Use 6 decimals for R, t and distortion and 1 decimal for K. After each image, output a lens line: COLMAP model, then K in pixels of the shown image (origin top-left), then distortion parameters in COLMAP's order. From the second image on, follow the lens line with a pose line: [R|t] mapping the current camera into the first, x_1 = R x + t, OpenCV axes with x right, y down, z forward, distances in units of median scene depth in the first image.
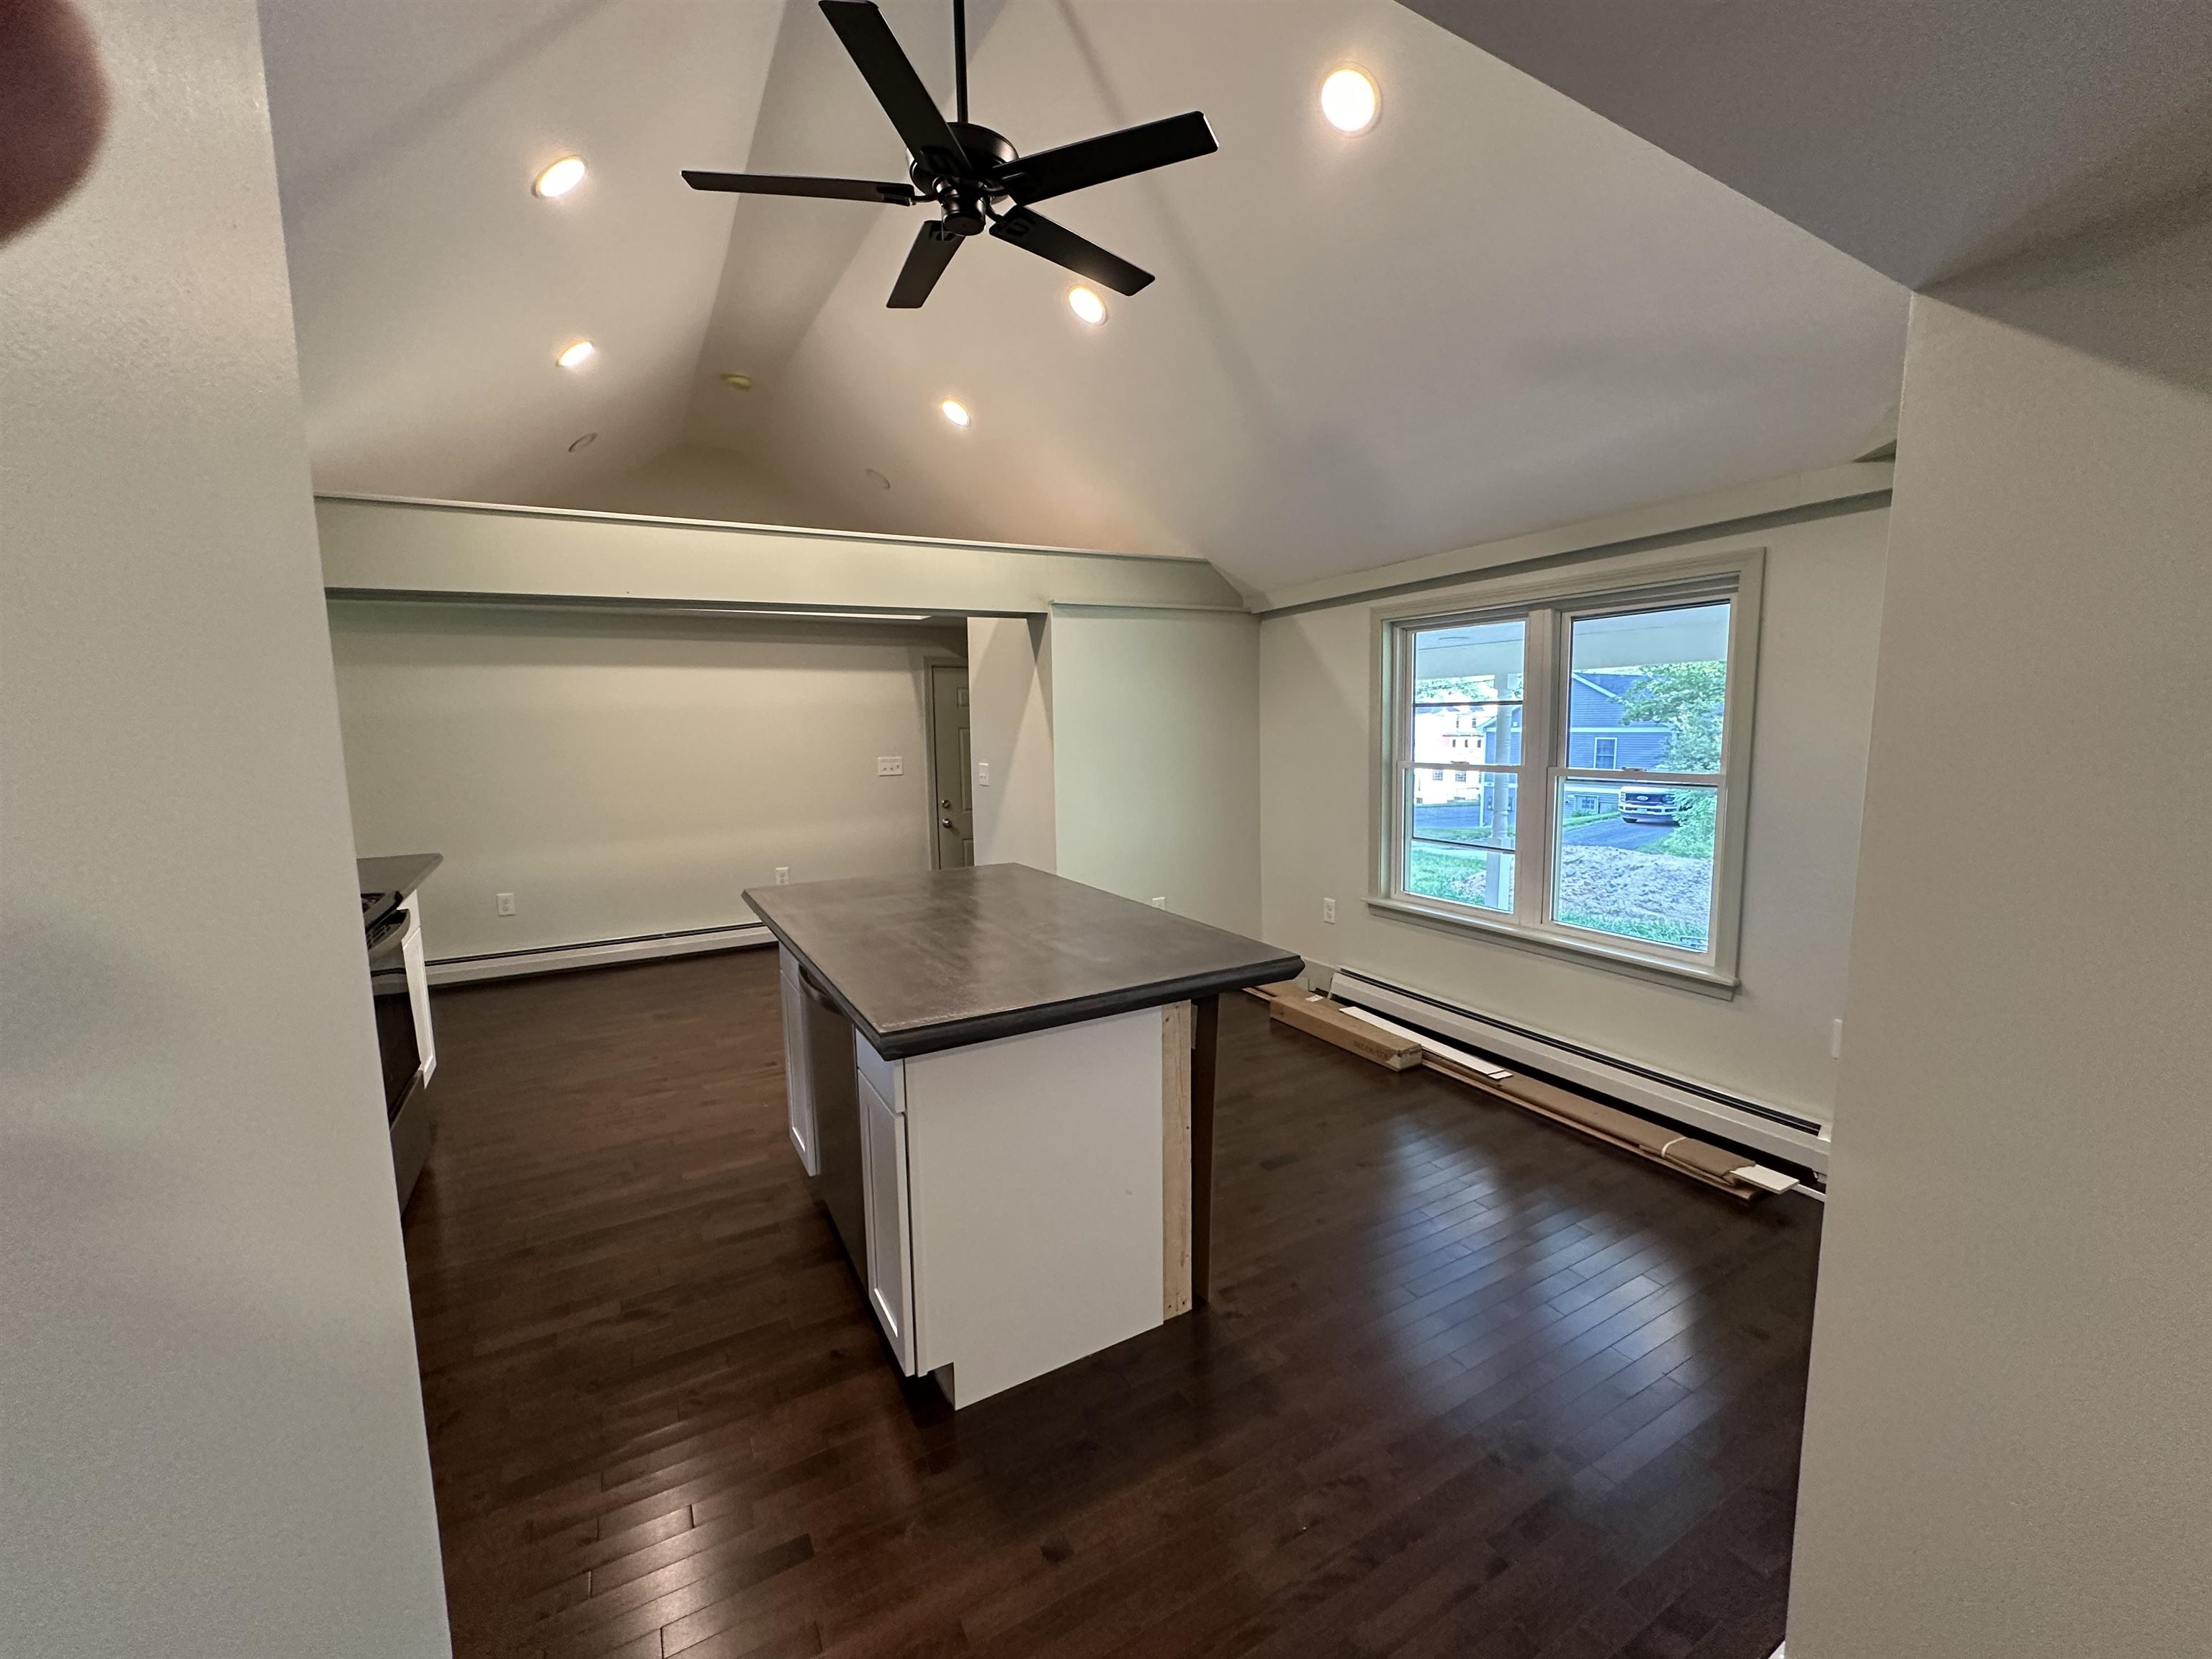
lens RADIAL K [[885.3, 0, 1105.0], [0, 885.3, 827.6], [0, 0, 1]] dist [-0.000866, 0.000787]
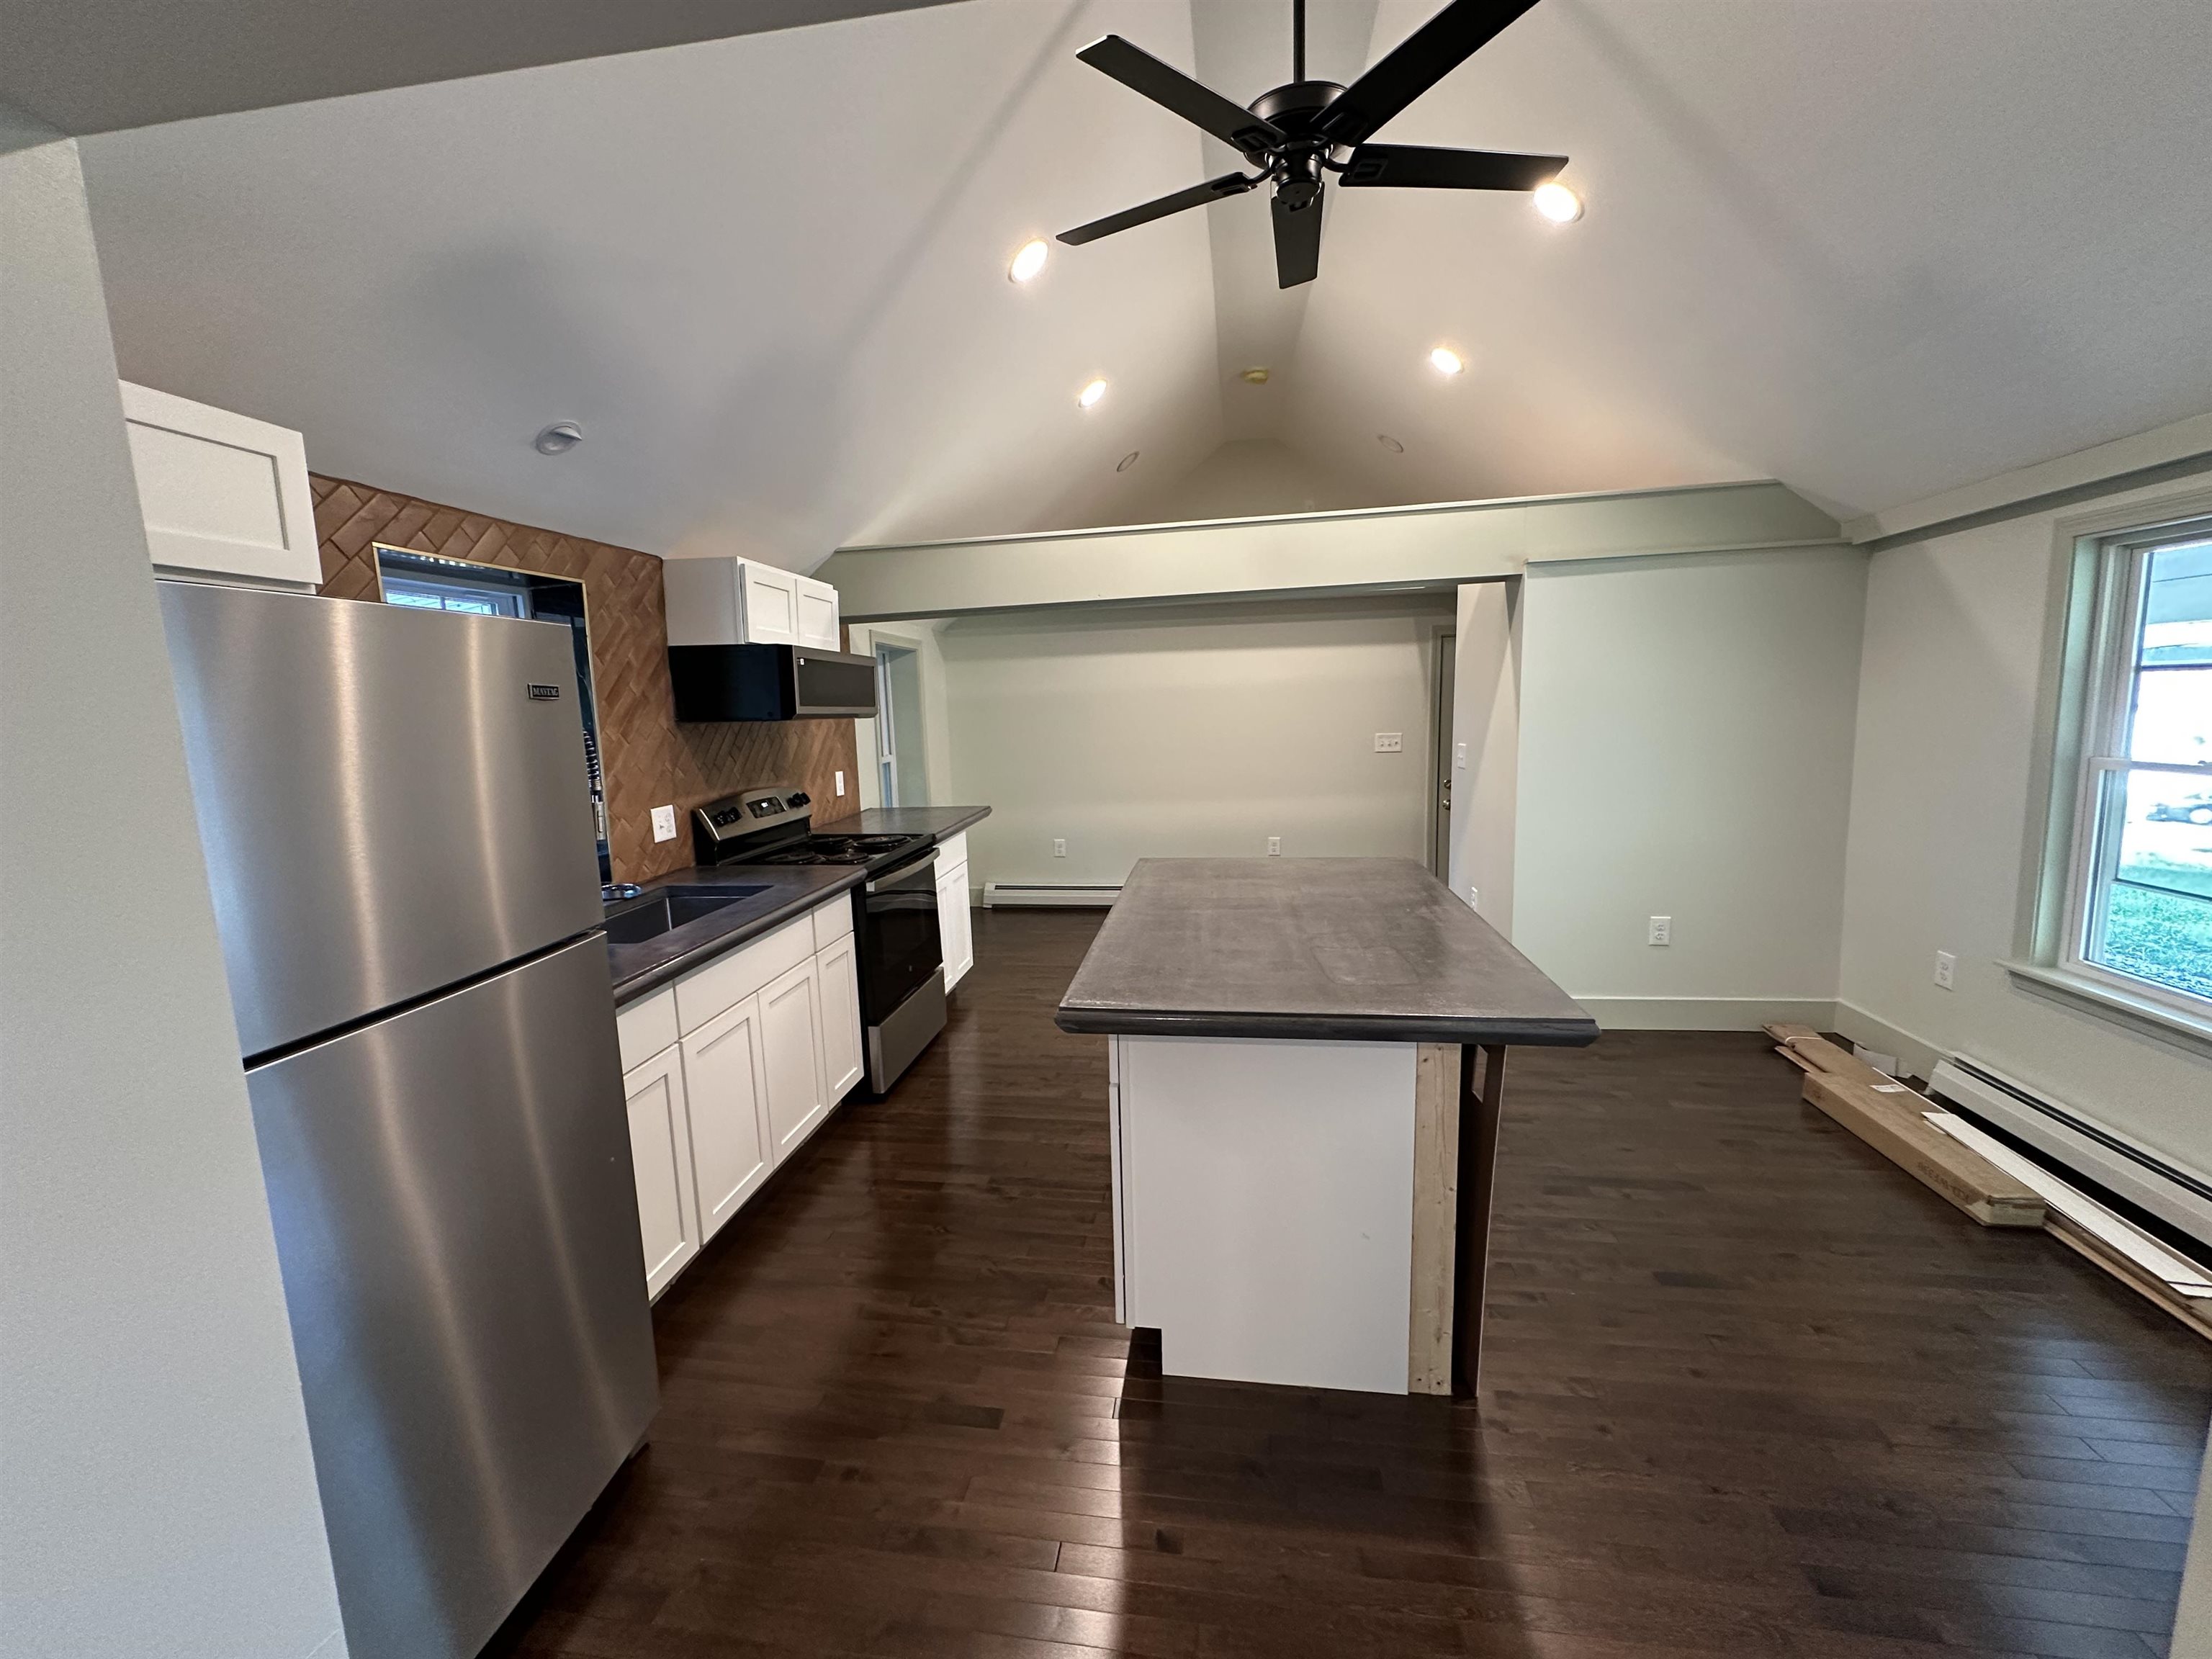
lens RADIAL K [[885.3, 0, 1103.2], [0, 885.3, 828.0], [0, 0, 1]] dist [-0.000866, 0.000787]
pose [[0.788199, 0.080778, -0.610096, 0.271392], [-0.057120, 0.996671, 0.058166, -0.035409], [0.612764, -0.010998, 0.790190, 0.096508]]
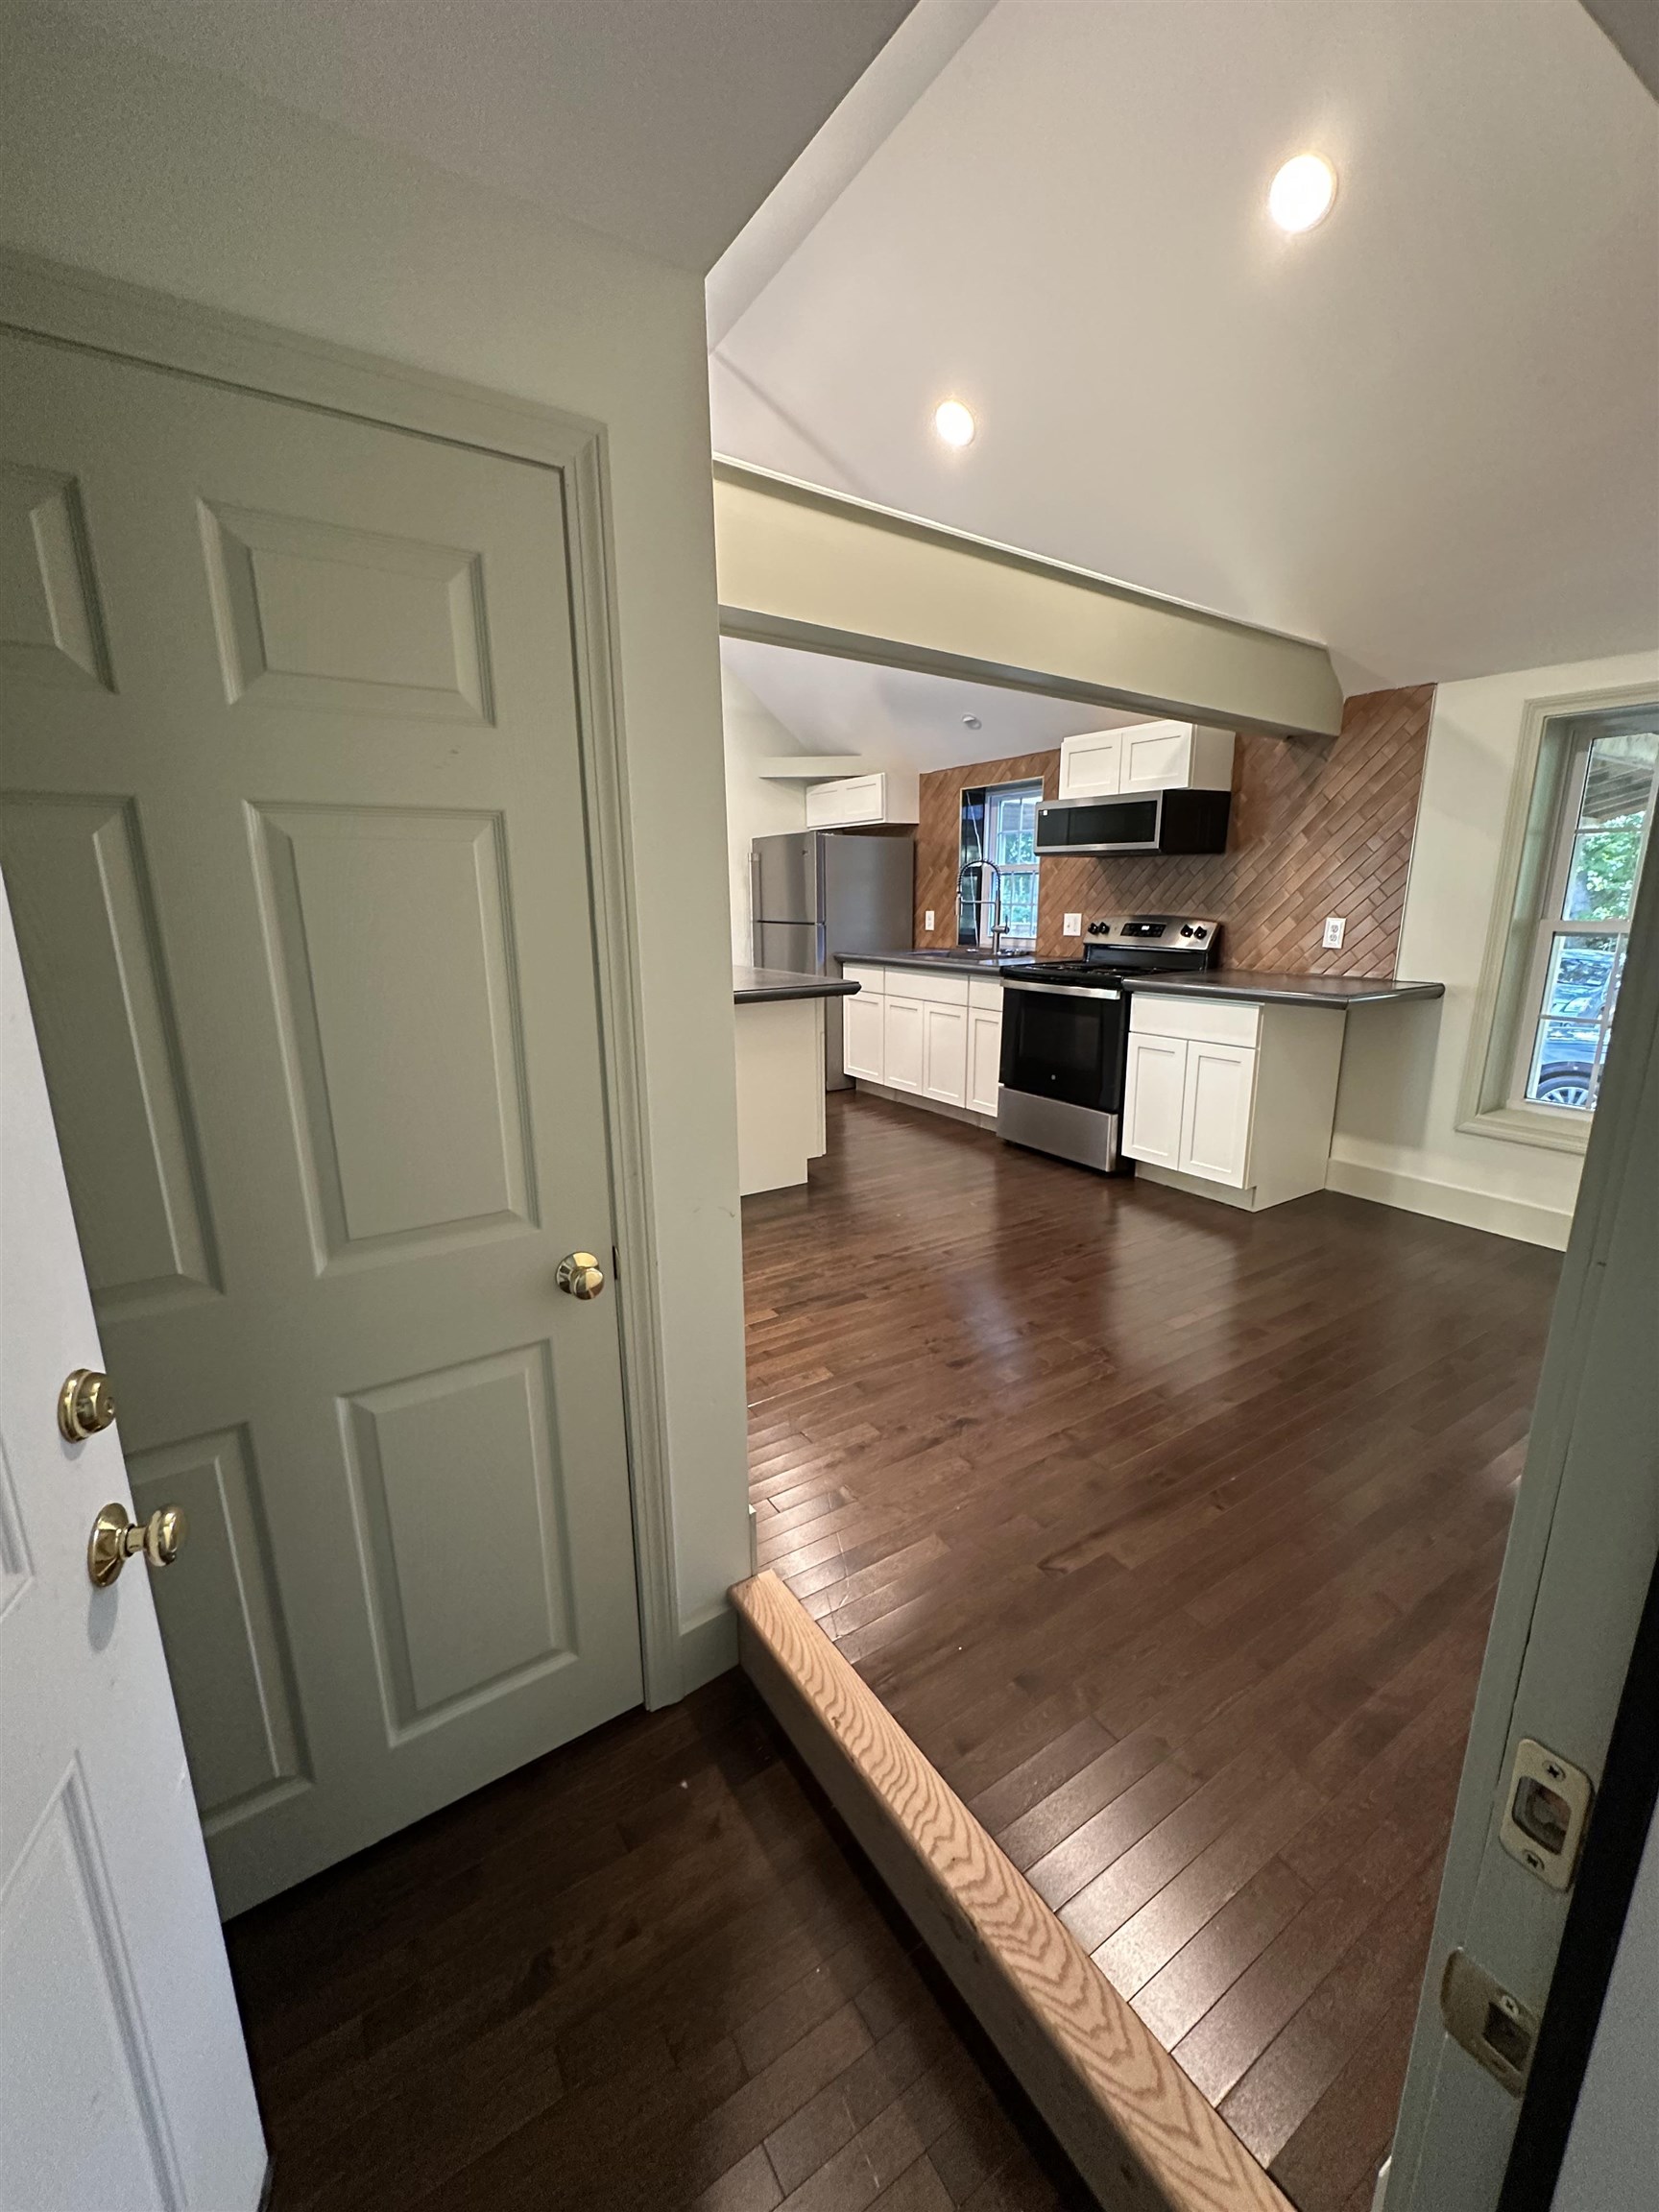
lens RADIAL K [[885.3, 0, 826.8], [0, 885.3, 1100.2], [0, 0, 1]] dist [-0.000866, 0.000787]
pose [[-0.998507, 0.032820, -0.043660, -0.341928], [0.015796, 0.938702, 0.344368, -0.249432], [0.052286, 0.343164, -0.937819, 2.625884]]
